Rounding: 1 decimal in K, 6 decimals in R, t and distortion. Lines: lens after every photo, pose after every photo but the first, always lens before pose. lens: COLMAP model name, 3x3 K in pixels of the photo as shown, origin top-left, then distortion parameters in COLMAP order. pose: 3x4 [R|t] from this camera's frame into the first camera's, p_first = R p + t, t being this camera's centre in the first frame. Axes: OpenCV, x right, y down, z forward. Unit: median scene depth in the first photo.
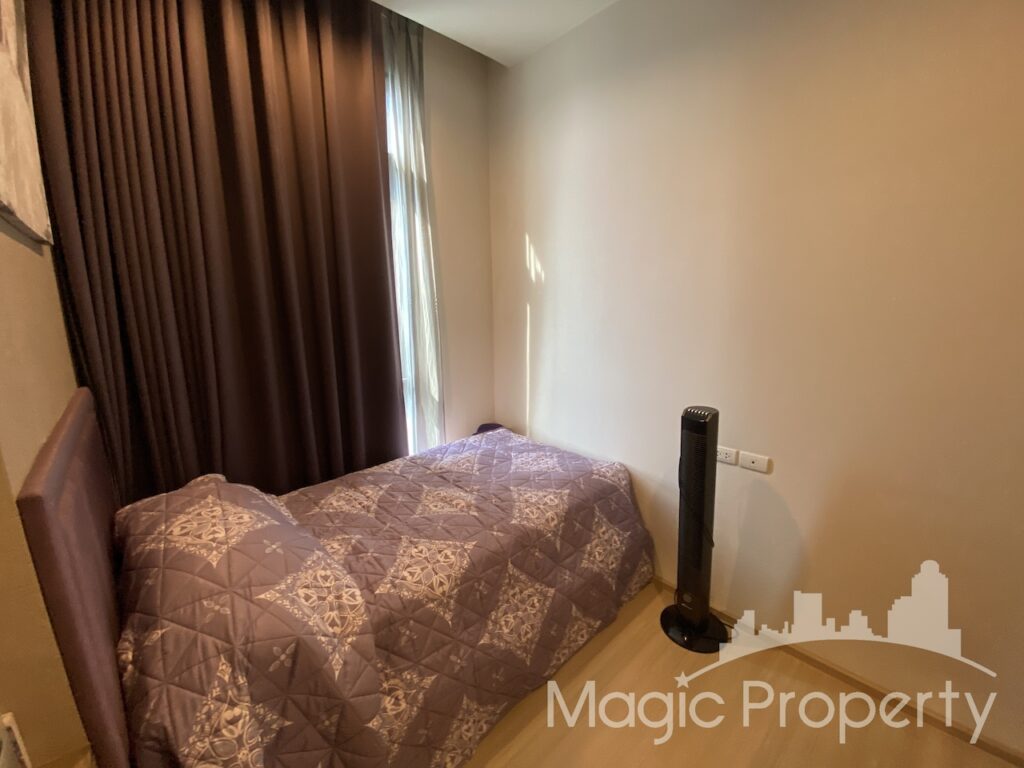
lens RADIAL K [[411.3, 0, 512.0], [0, 411.3, 384.0], [0, 0, 1]] dist [0.028644, -0.026174]
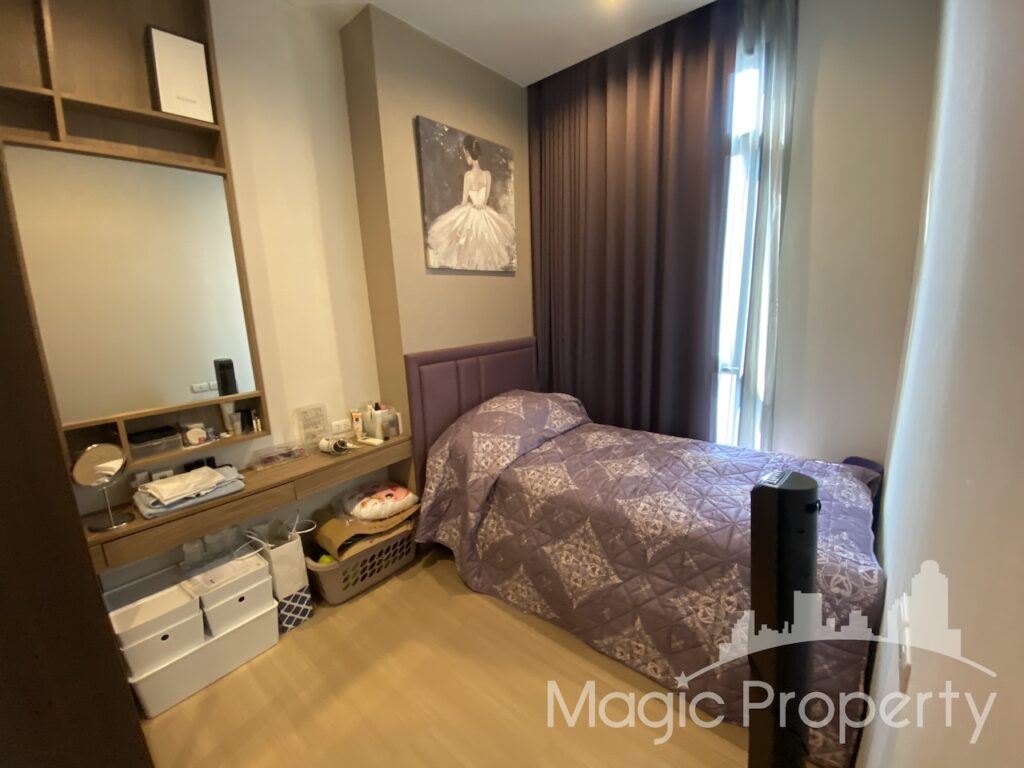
lens RADIAL K [[411.3, 0, 512.0], [0, 411.3, 384.0], [0, 0, 1]] dist [0.028644, -0.026174]
pose [[0.132794, 0.209667, -0.968713, 1.068707], [-0.167218, 0.968098, 0.186611, -0.127227], [0.976936, 0.137206, 0.163617, 0.579166]]
